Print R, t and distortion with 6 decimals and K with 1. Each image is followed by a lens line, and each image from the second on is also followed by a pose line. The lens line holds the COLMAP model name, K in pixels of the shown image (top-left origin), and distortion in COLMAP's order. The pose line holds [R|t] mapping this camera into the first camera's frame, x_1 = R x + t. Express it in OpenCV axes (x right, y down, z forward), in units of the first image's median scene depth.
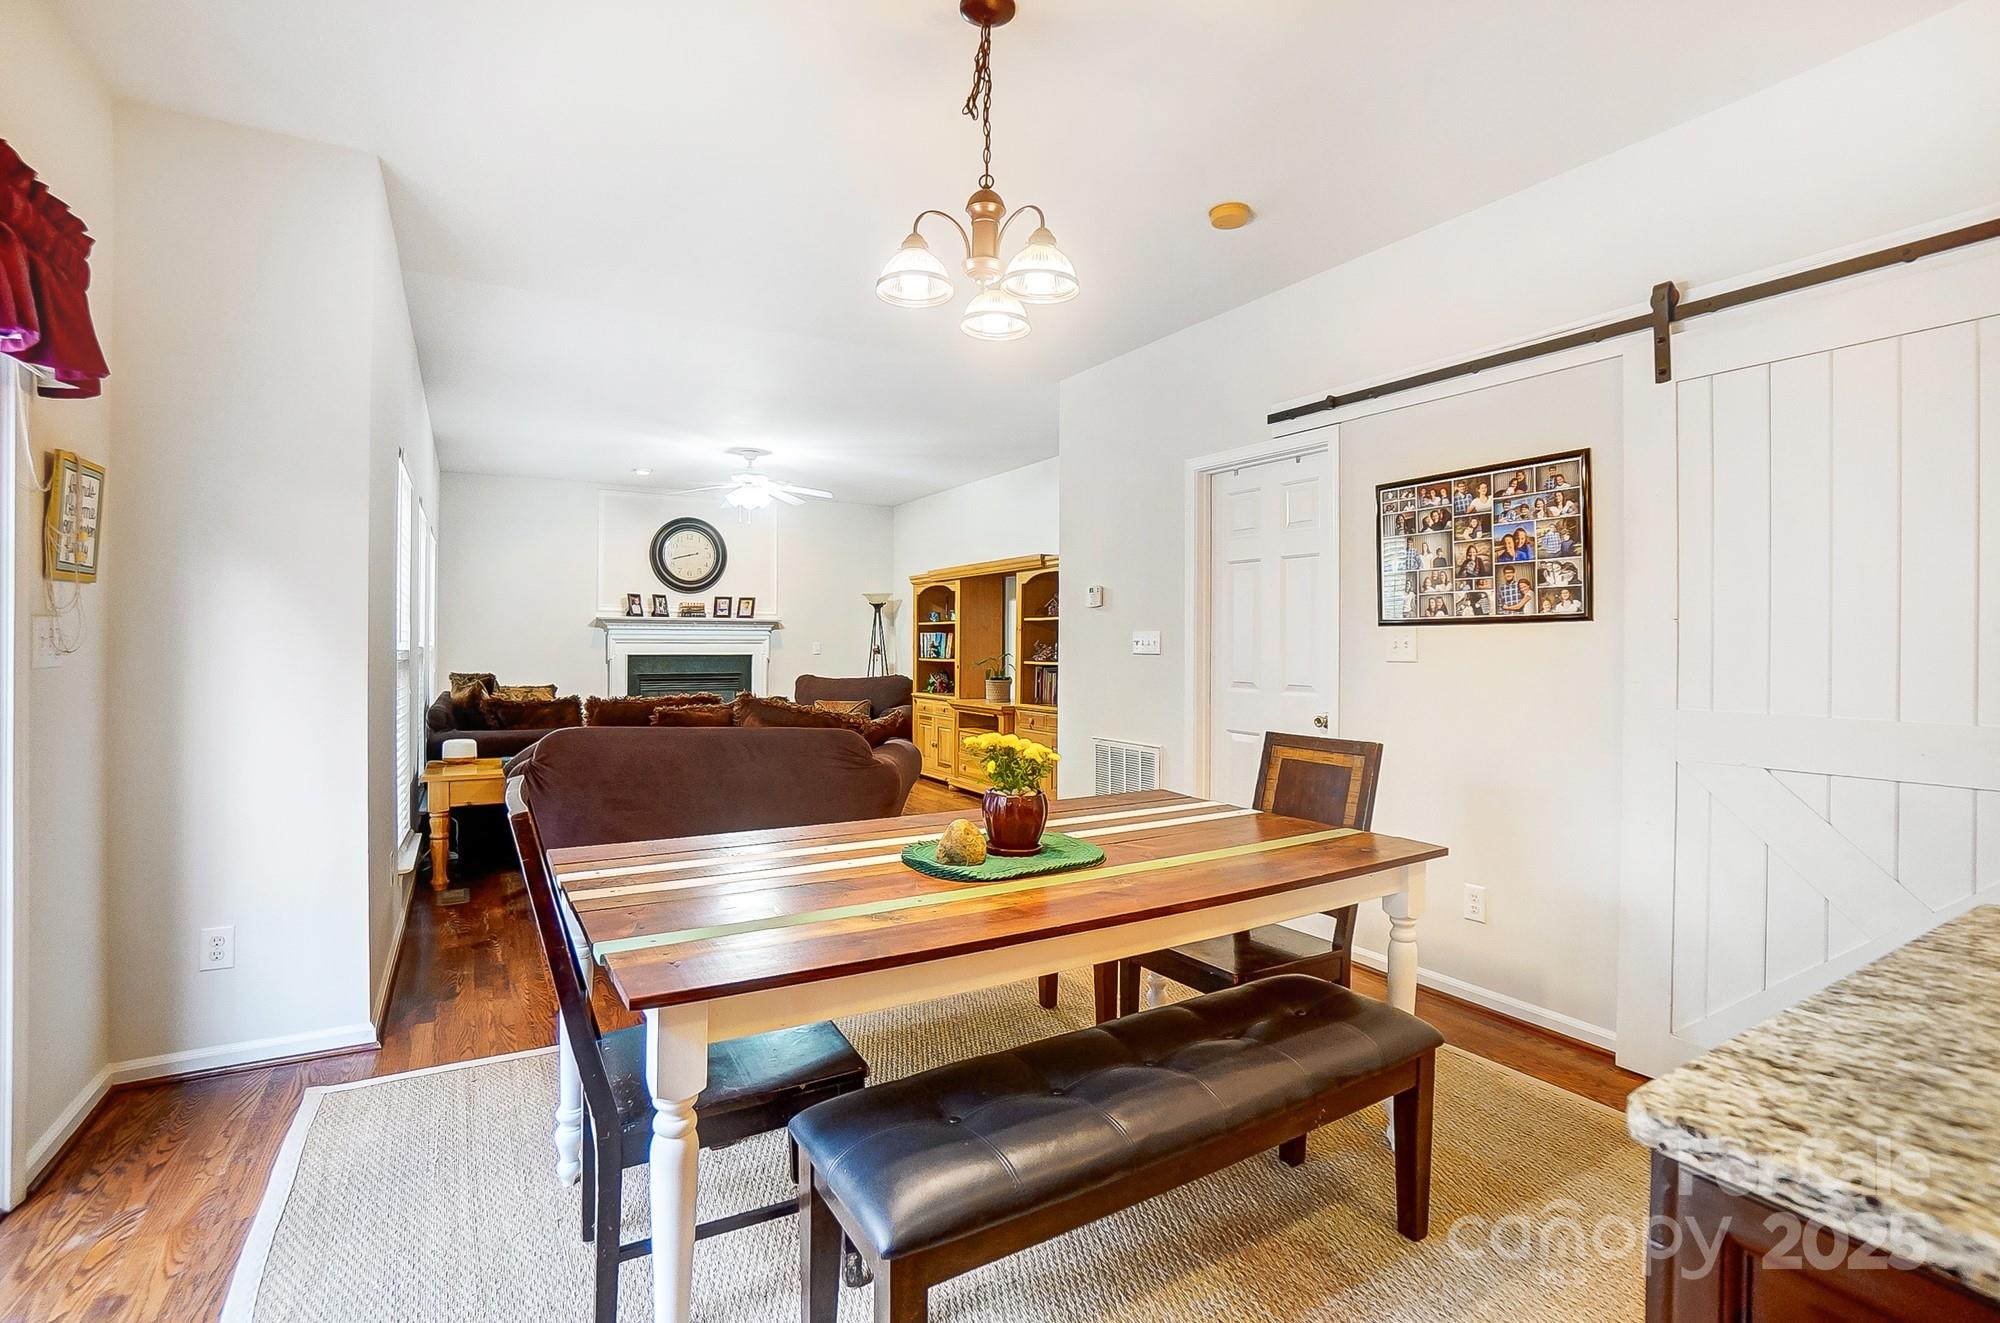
lens RADIAL K [[906.9, 0, 984.0], [0, 906.9, 646.1], [0, 0, 1]] dist [-0.046493, 0.012953]
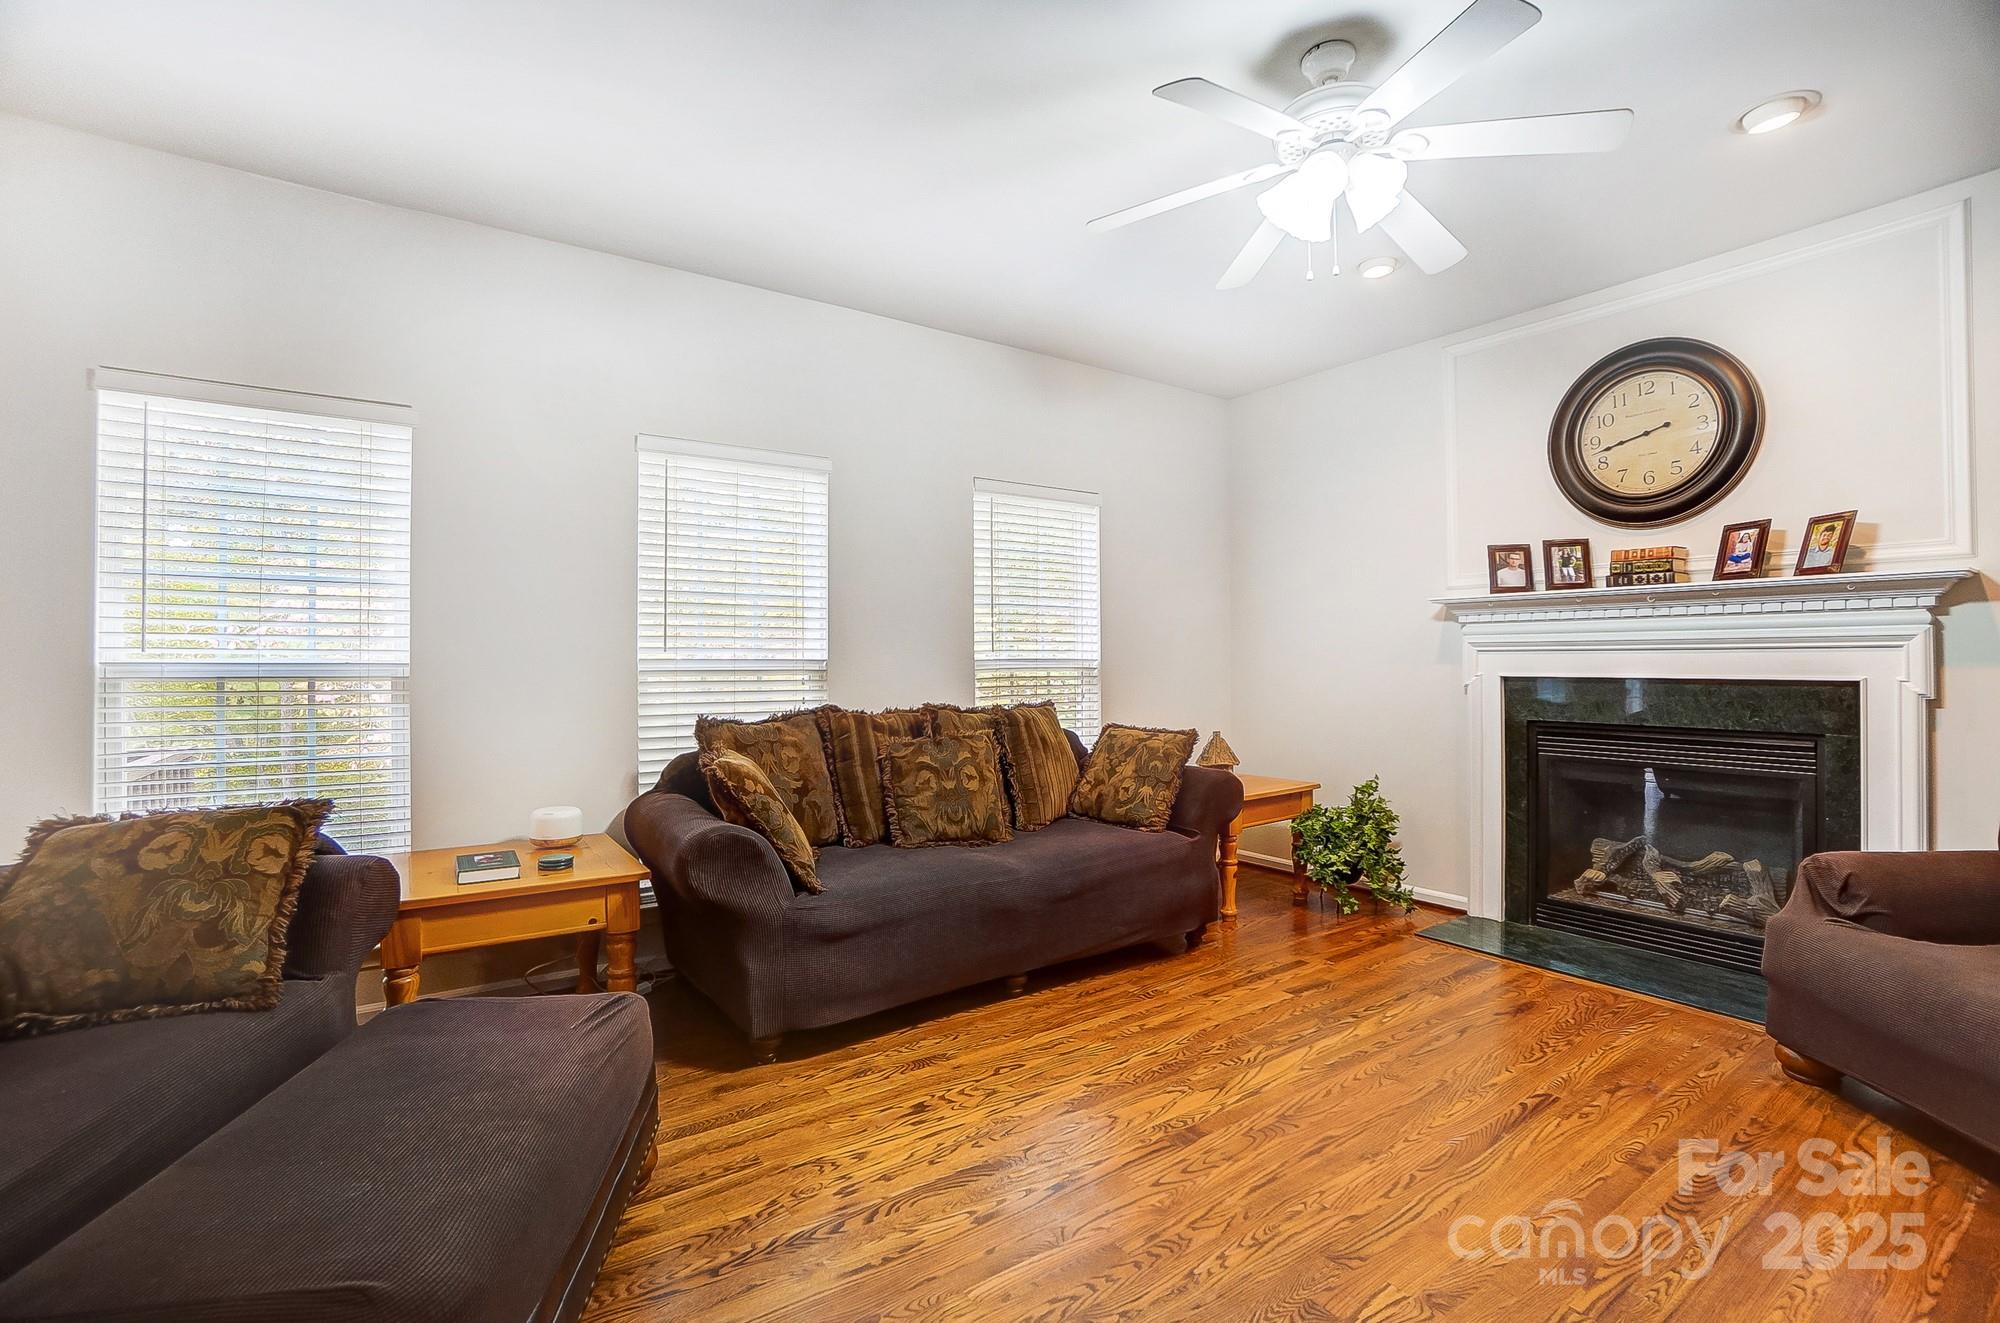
lens RADIAL K [[906.9, 0, 998.3], [0, 906.9, 648.4], [0, 0, 1]] dist [-0.046493, 0.012953]
pose [[0.070878, -0.014477, -0.997380, 0.062970], [0.001615, 0.999895, -0.014398, 0.001566], [0.997484, -0.000590, 0.070894, 0.953876]]
